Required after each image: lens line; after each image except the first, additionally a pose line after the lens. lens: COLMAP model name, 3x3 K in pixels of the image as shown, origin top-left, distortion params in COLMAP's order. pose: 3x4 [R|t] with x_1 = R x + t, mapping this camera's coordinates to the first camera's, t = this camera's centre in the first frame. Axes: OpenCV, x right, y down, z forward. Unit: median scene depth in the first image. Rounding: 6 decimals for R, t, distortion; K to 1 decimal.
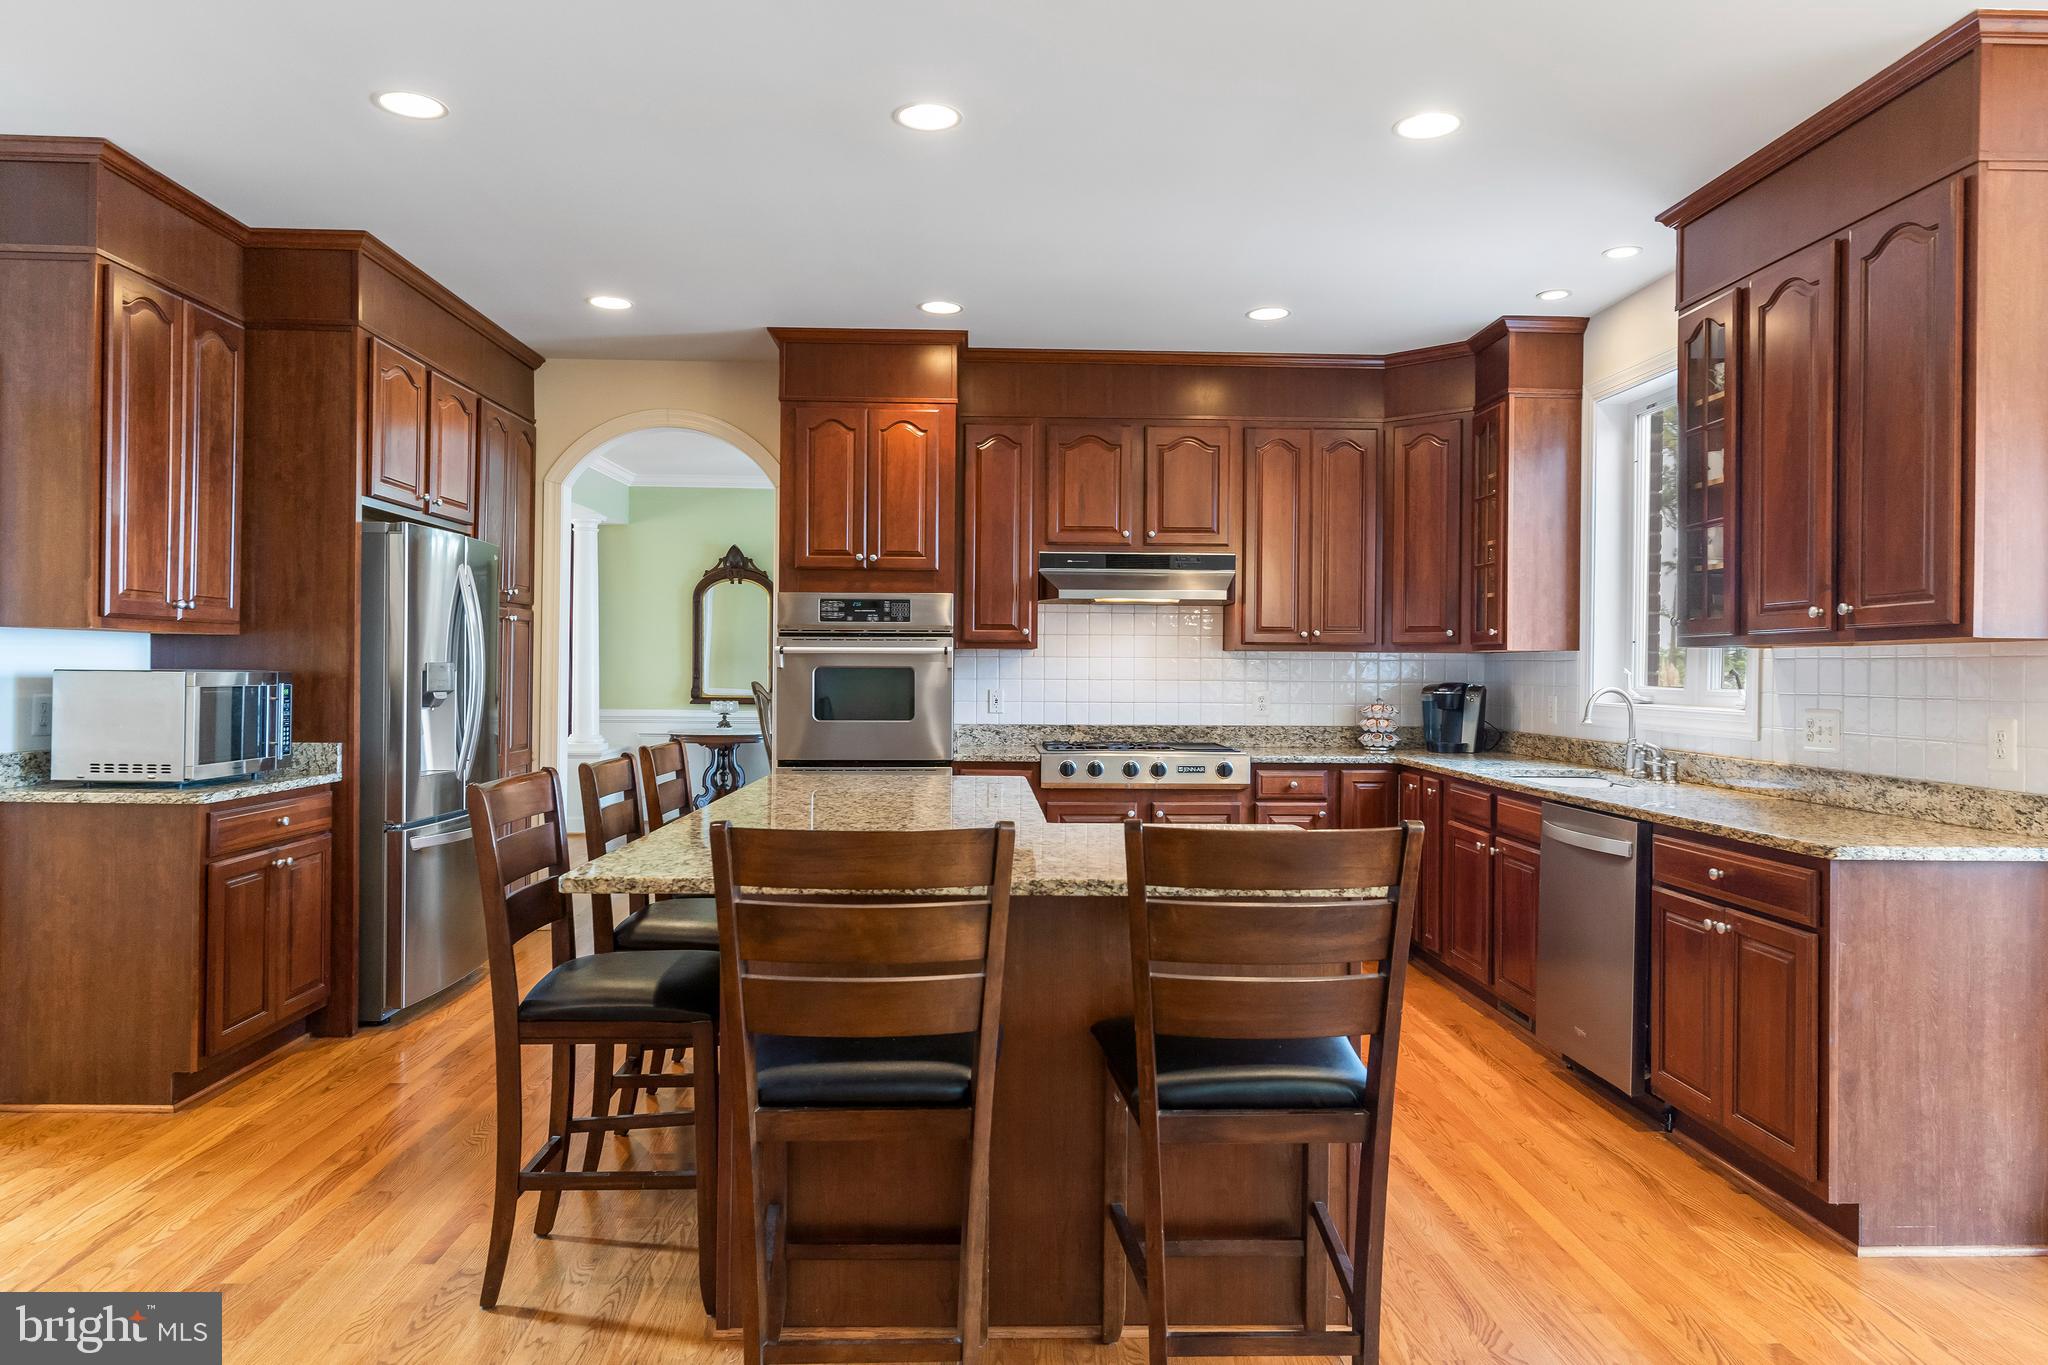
lens RADIAL K [[1305.3, 0, 1008.2], [0, 1305.3, 666.7], [0, 0, 1]] dist [0.010846, -0.006276]
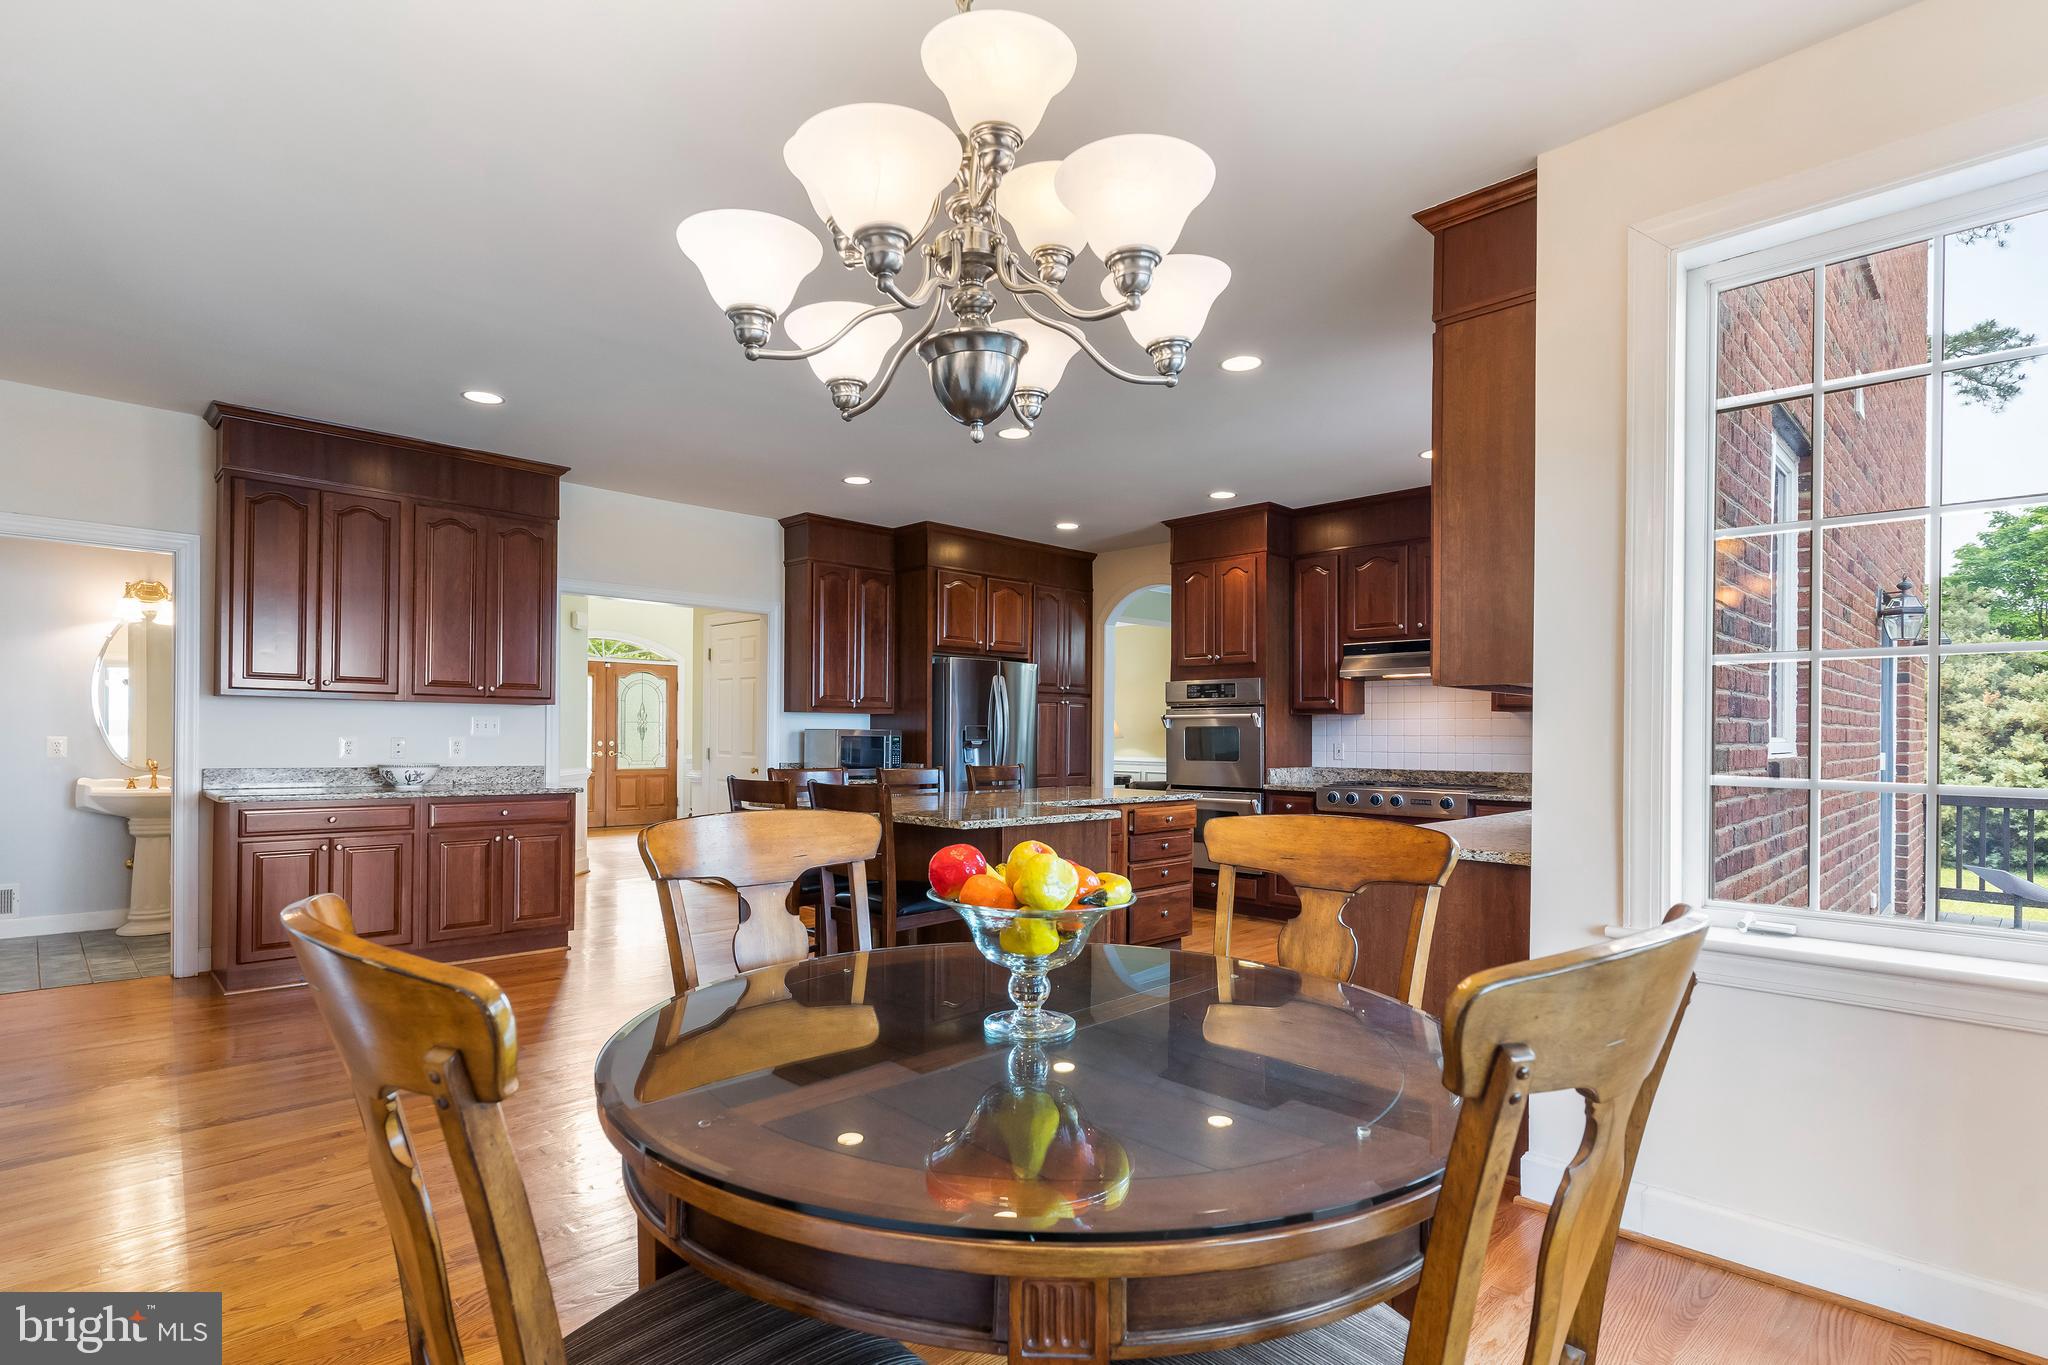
lens RADIAL K [[989.5, 0, 1016.3], [0, 989.5, 718.0], [0, 0, 1]] dist [0.005304, 0.000072]
pose [[0.685106, -0.016818, -0.728250, 0.590651], [0.001521, 0.999764, -0.021657, 0.014320], [0.728442, 0.013730, 0.684970, 0.014894]]
